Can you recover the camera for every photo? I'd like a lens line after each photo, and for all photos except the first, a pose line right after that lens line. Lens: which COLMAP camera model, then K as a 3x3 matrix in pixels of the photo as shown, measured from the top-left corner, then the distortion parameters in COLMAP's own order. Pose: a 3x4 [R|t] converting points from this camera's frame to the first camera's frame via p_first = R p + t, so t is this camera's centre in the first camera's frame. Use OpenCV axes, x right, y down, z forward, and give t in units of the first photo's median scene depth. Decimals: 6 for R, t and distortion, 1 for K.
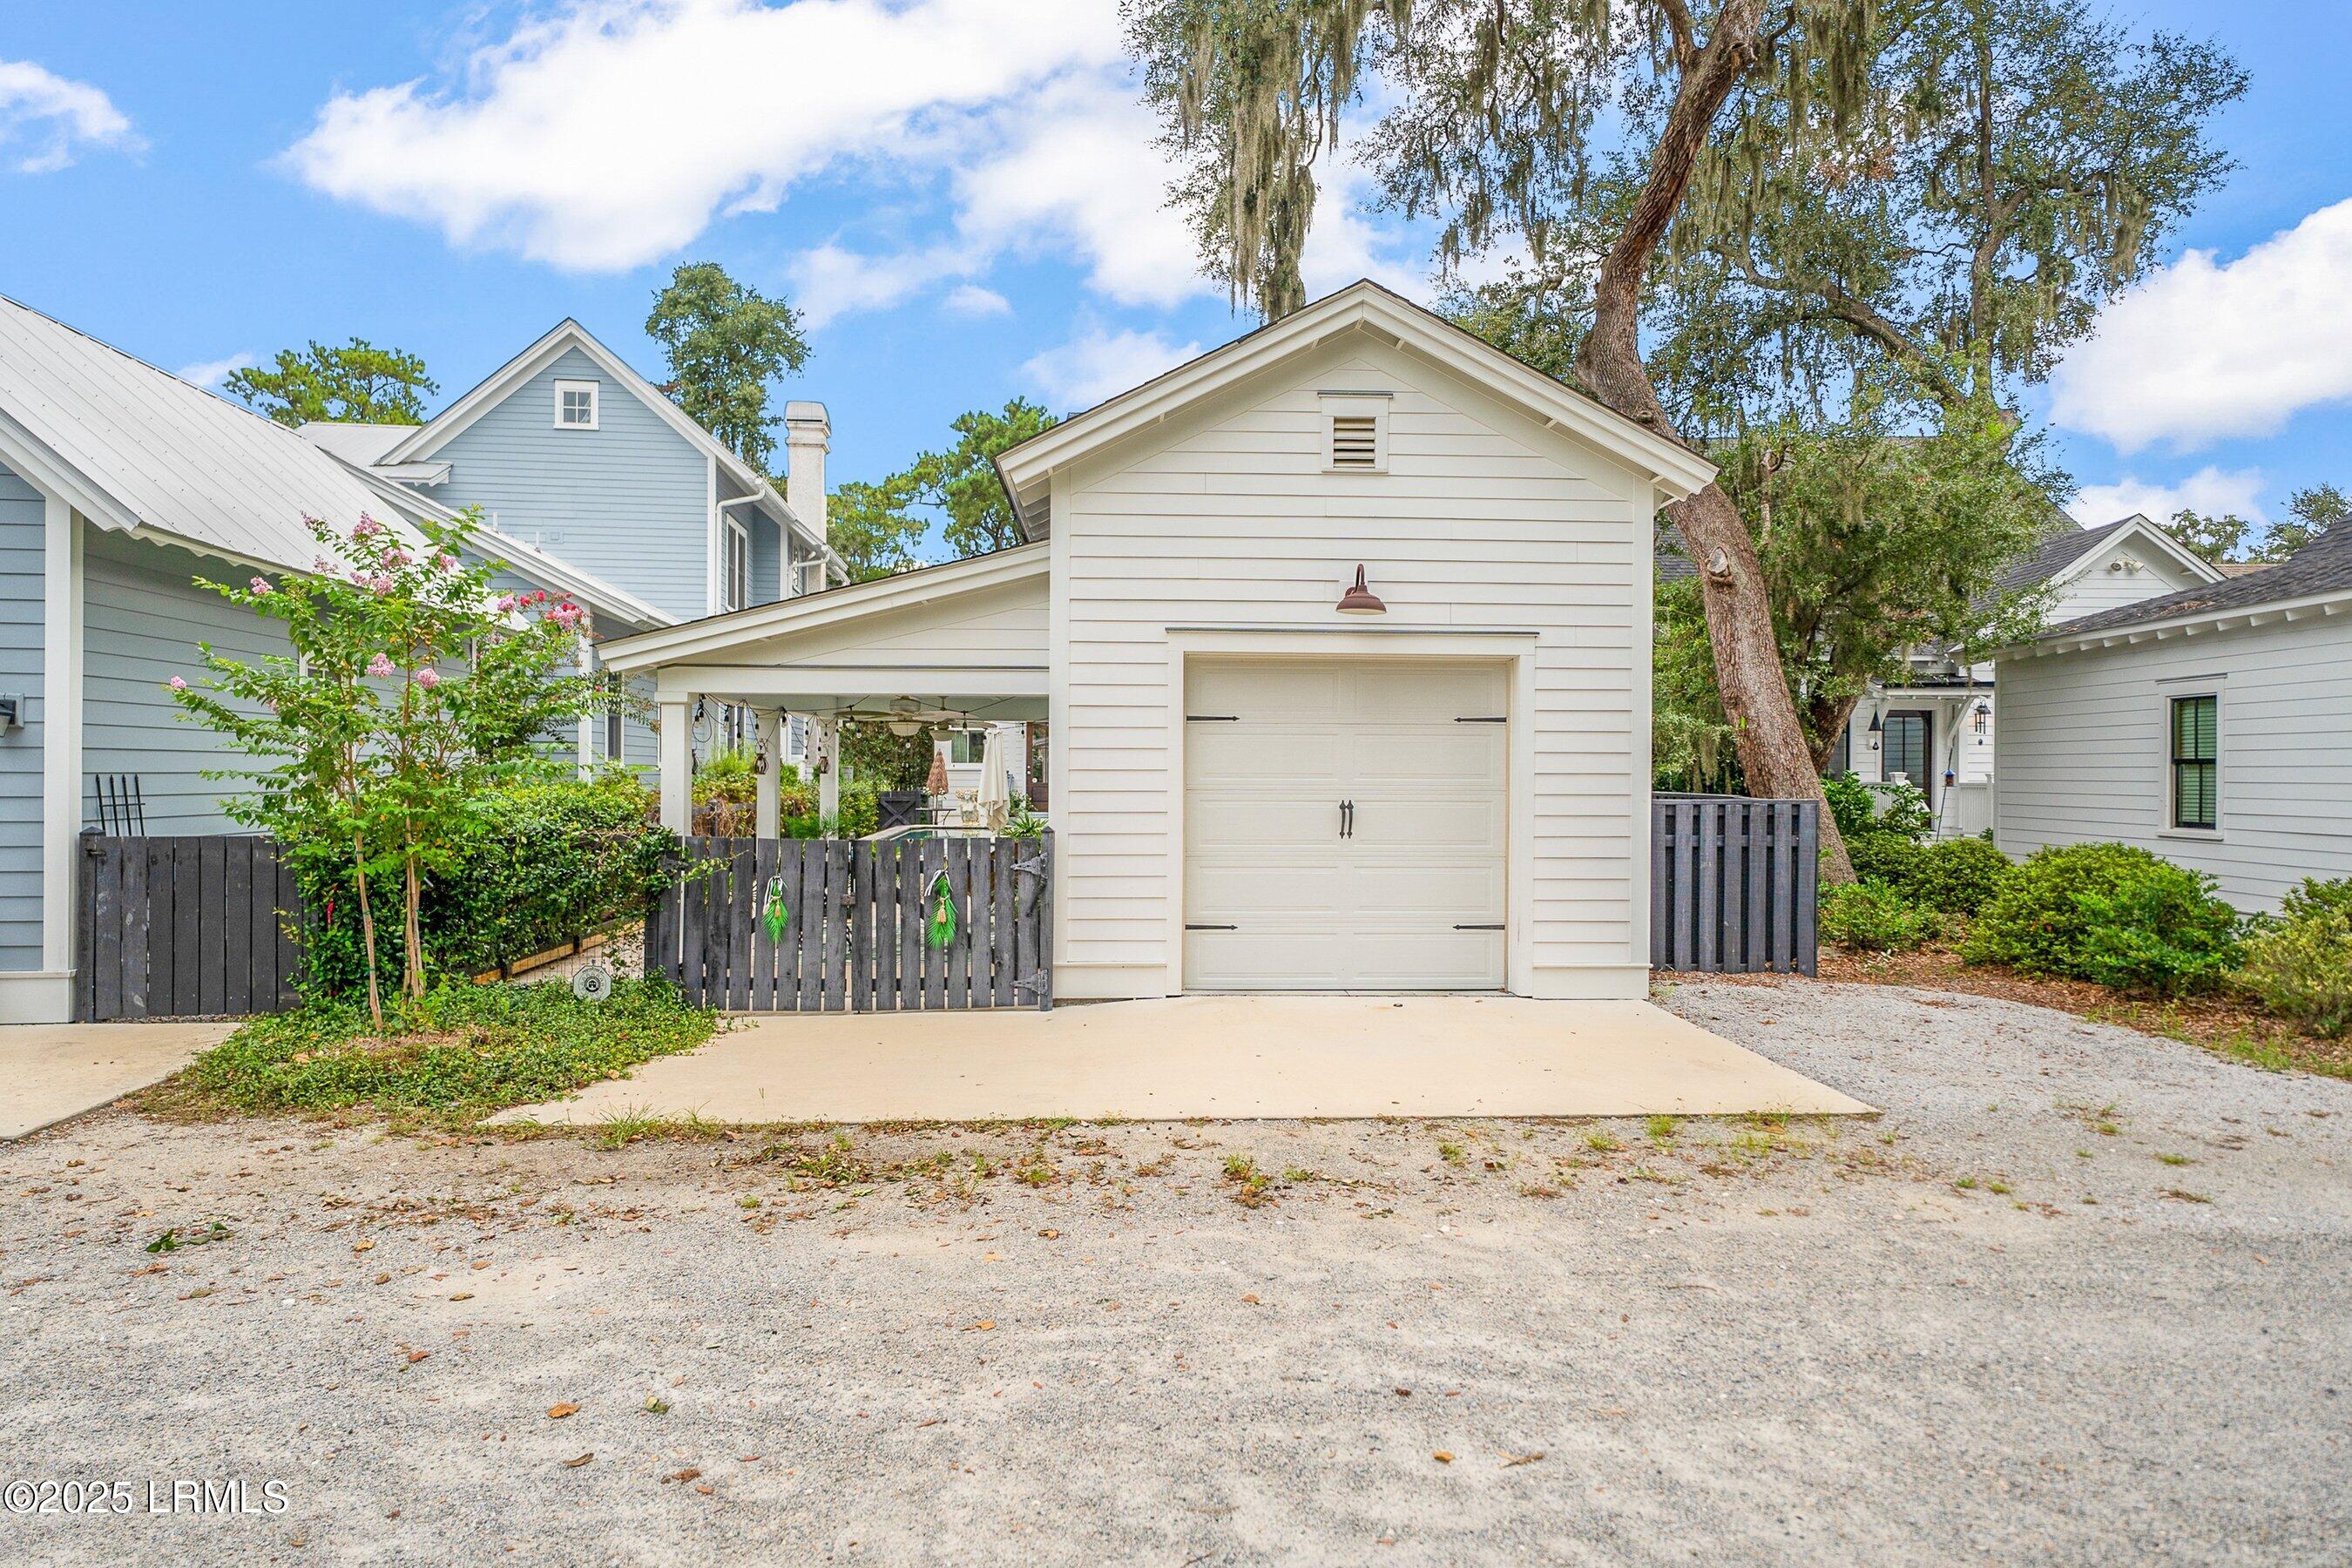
lens RADIAL K [[1325.3, 0, 1176.0], [0, 1325.3, 784.0], [0, 0, 1]] dist [0.001793, 0.000831]
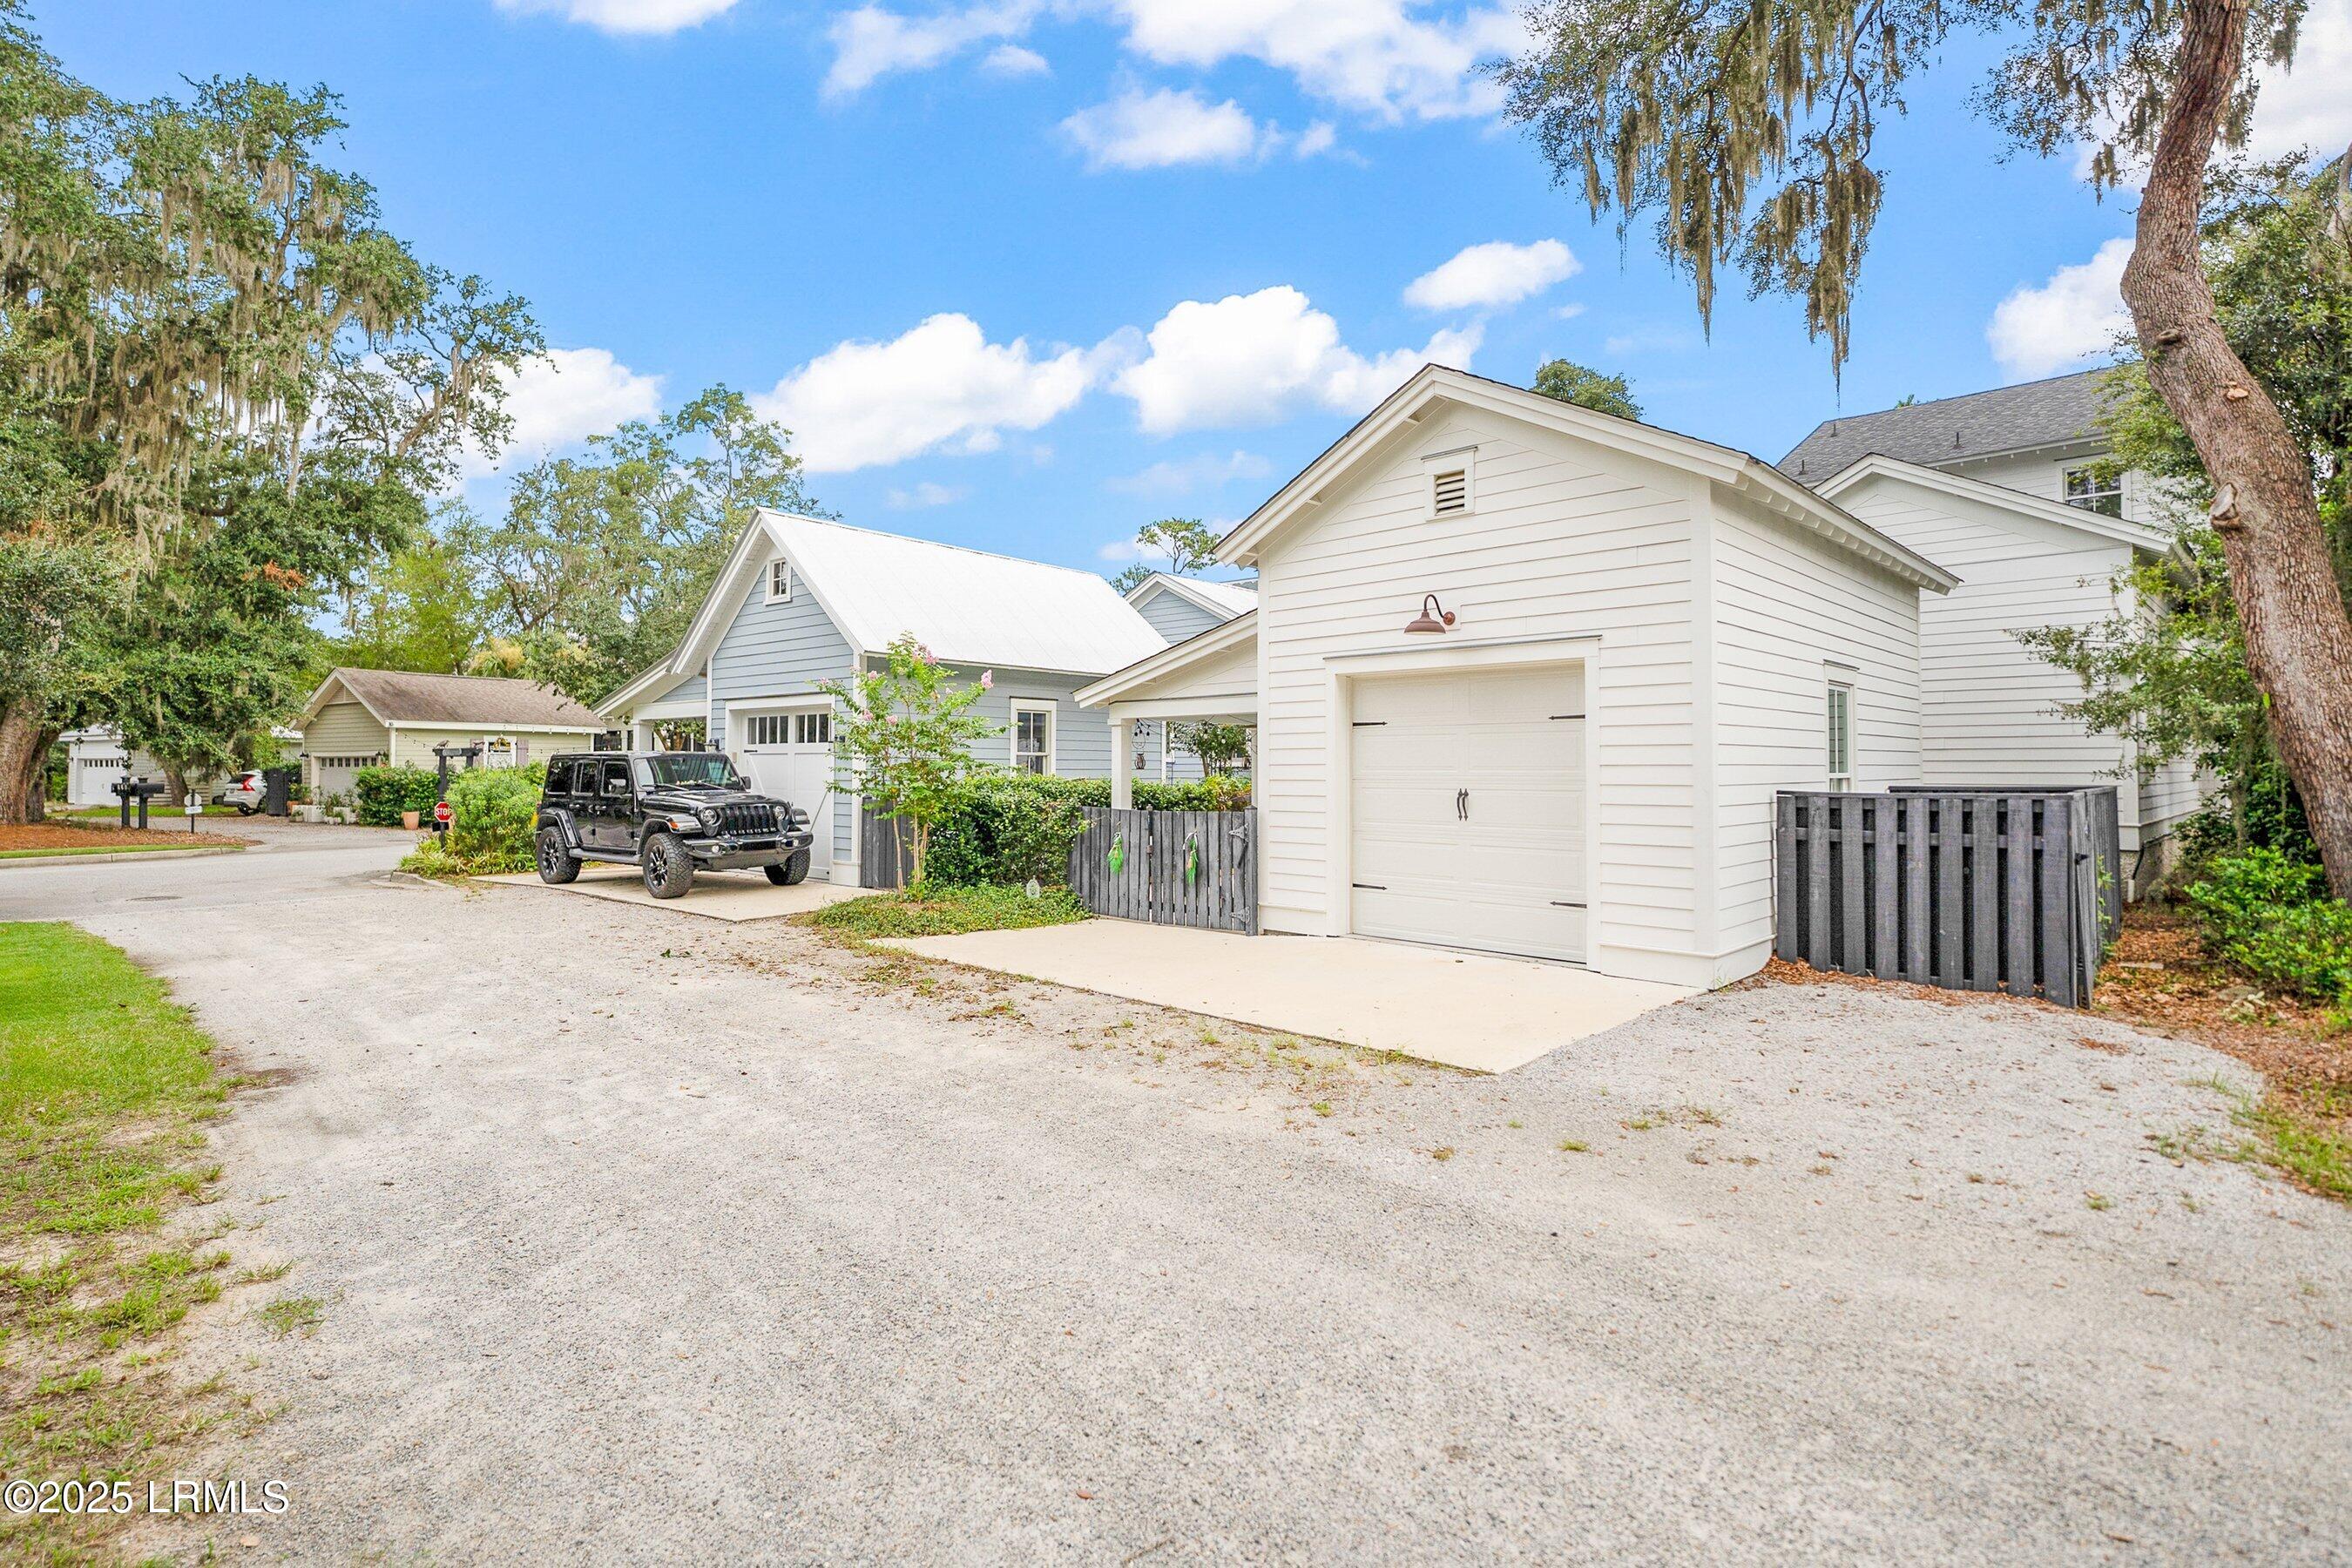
lens RADIAL K [[1128.0, 0, 1176.1], [0, 1128.0, 744.6], [0, 0, 1]] dist [-0.004347, -0.000976]
pose [[0.683703, -0.018904, -0.729515, 0.727735], [-0.005168, 0.999514, -0.030743, 0.005565], [0.729742, 0.024789, 0.683273, 0.121127]]
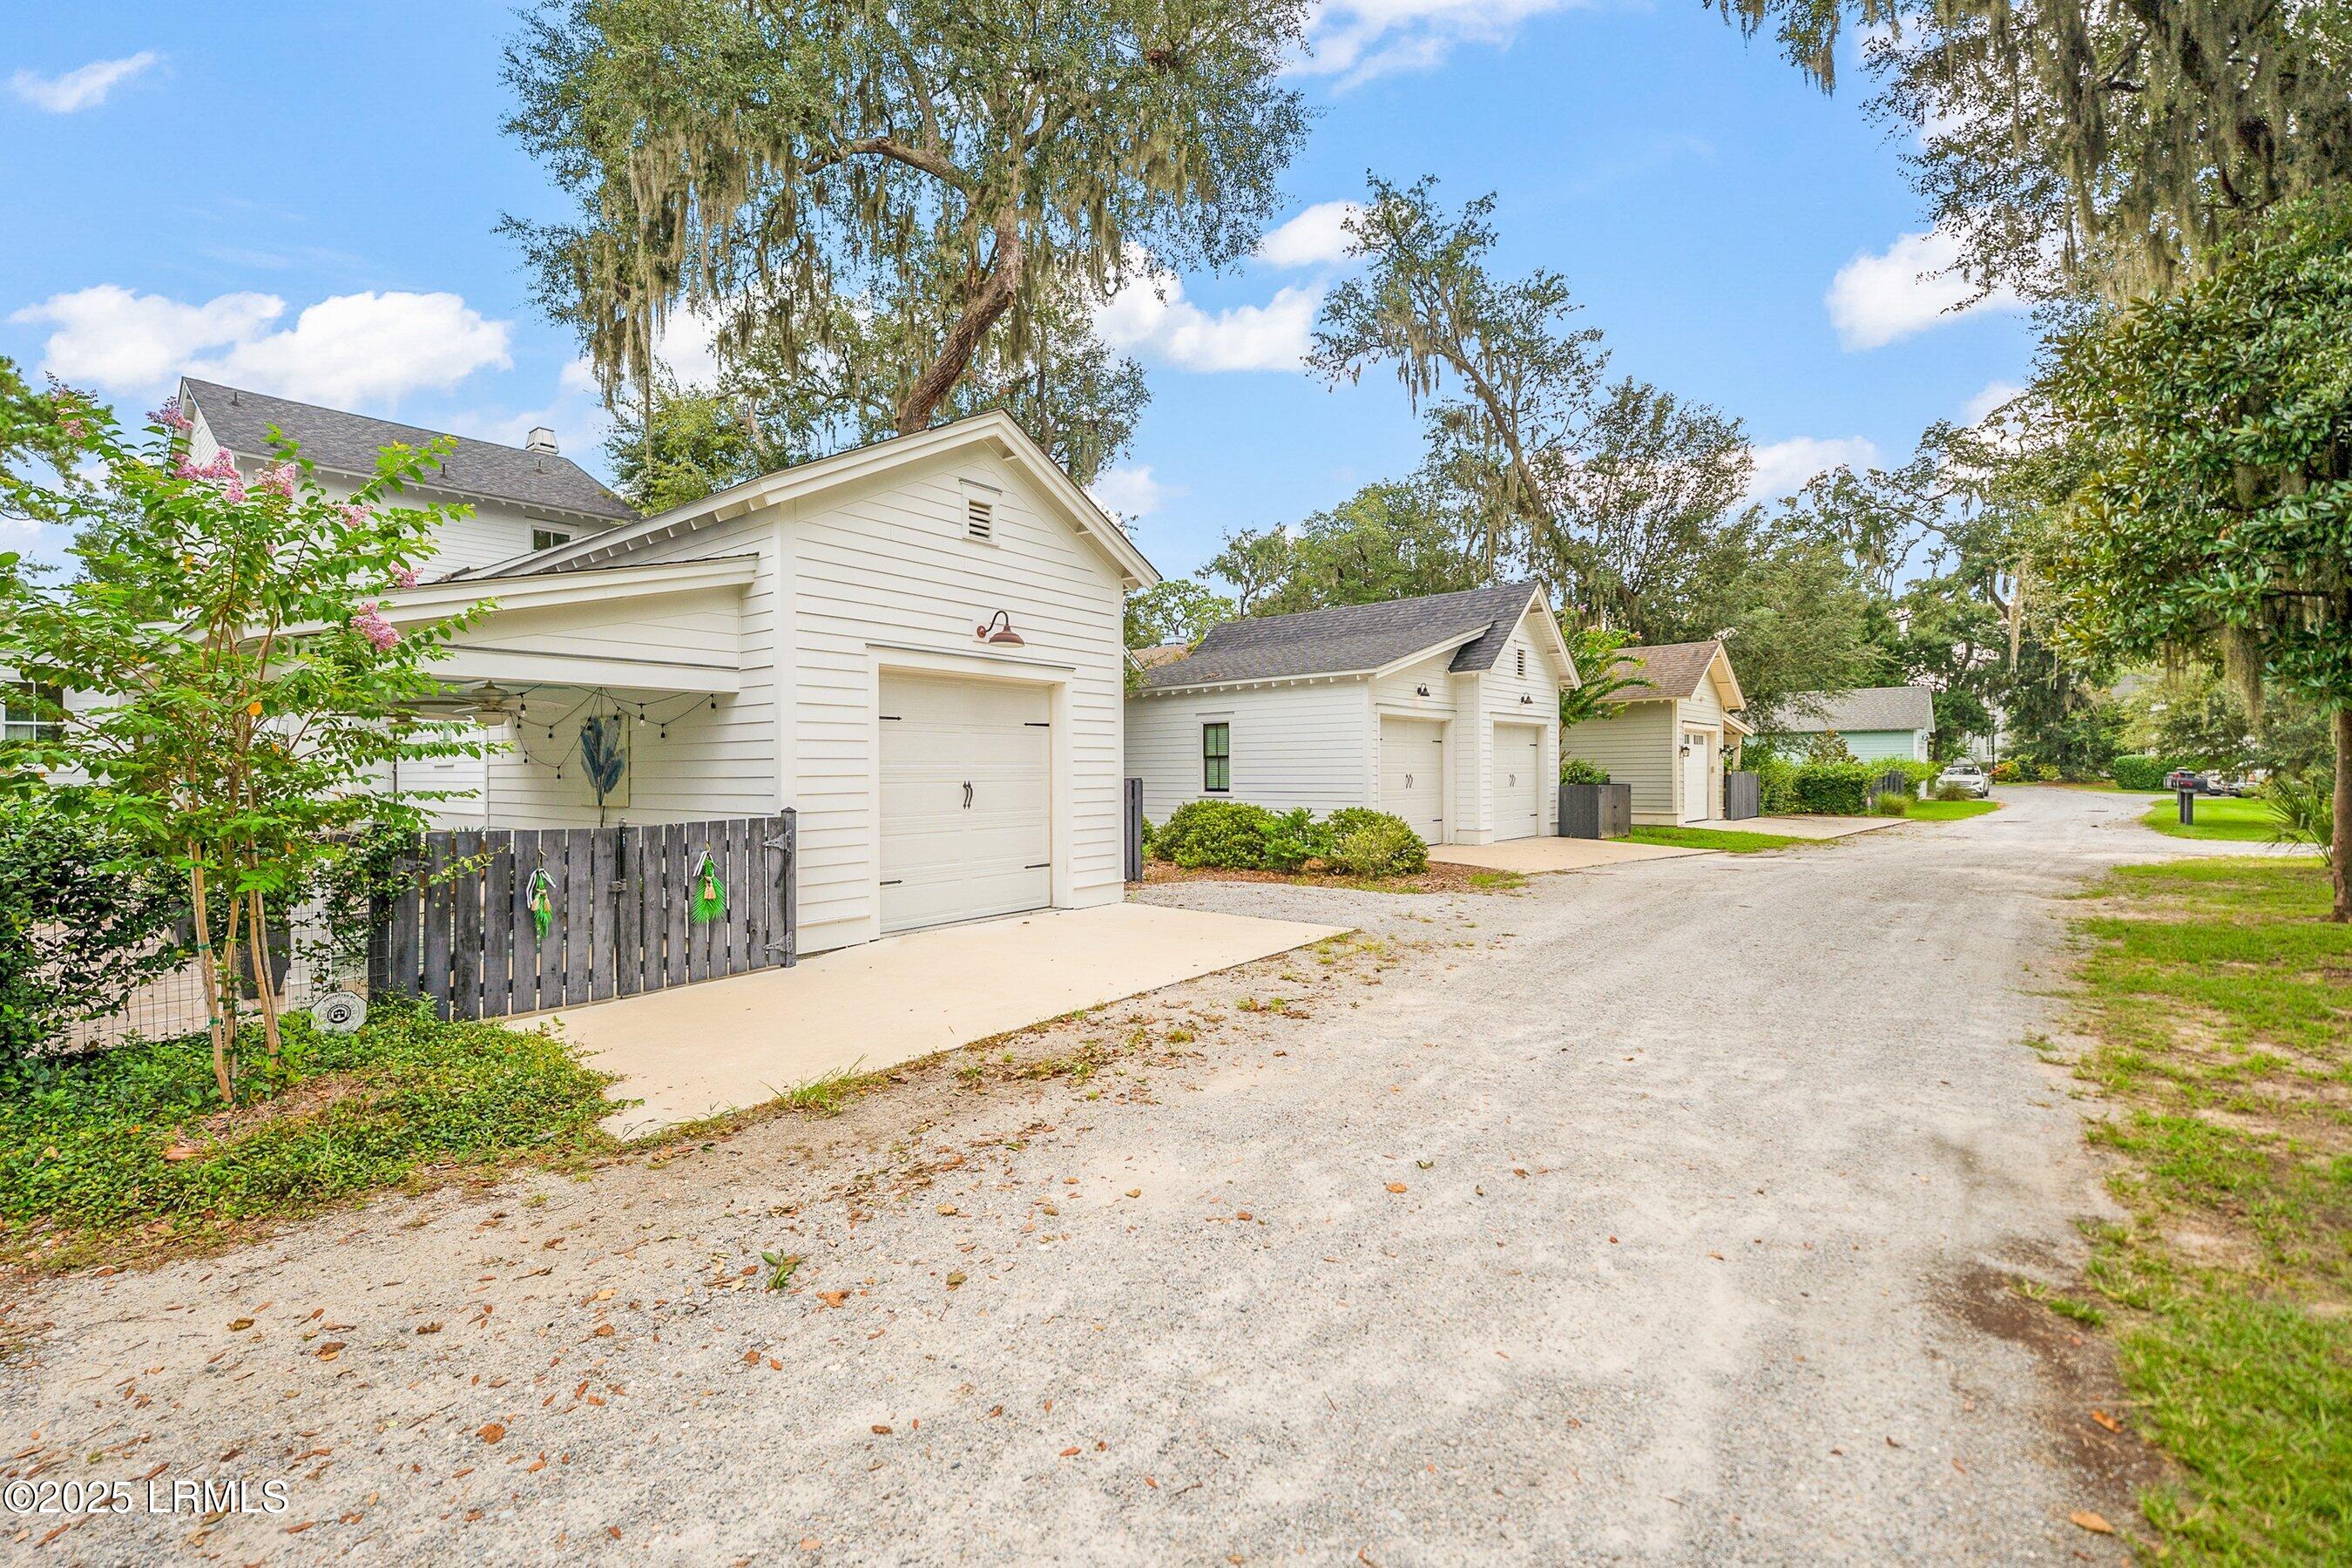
lens RADIAL K [[991.2, 0, 1176.0], [0, 991.2, 784.0], [0, 0, 1]] dist [-0.021319, -0.000038]
pose [[0.637853, -0.019633, 0.769908, -0.544217], [0.017794, 0.999784, 0.010752, 0.008615], [-0.769952, 0.006841, 0.638065, 0.192667]]
